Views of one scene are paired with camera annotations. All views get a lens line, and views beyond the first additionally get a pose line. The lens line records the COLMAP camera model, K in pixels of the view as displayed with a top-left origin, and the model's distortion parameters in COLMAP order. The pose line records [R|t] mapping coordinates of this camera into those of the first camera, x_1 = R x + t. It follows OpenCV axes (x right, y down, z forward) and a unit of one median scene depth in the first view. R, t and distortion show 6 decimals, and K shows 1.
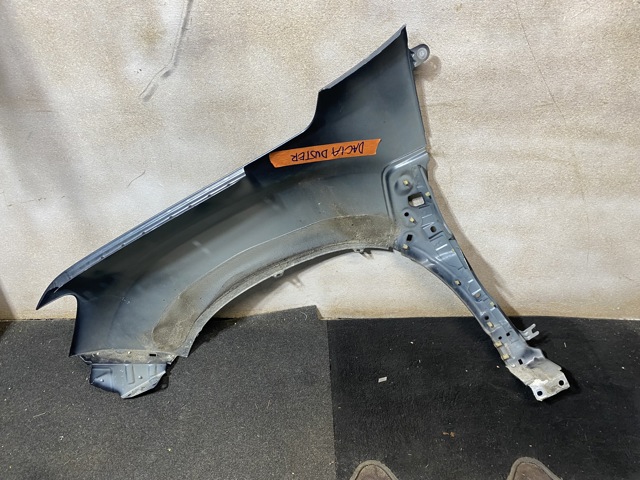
lens RADIAL K [[511.3, 0, 320.0], [0, 511.3, 240.0], [0, 0, 1]] dist [0.006001, -0.002635]
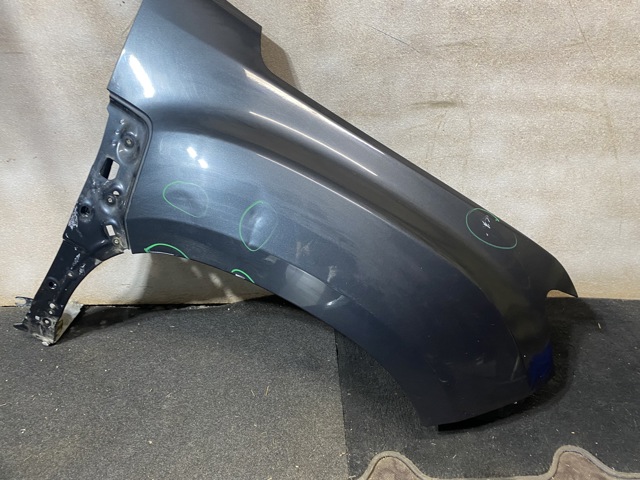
lens RADIAL K [[511.3, 0, 320.0], [0, 511.3, 240.0], [0, 0, 1]] dist [0.006001, -0.002635]
pose [[0.999872, -0.006552, 0.014577, -0.022895], [0.007520, 0.997697, -0.067406, 0.130587], [-0.014102, 0.067507, 0.997619, 0.123995]]
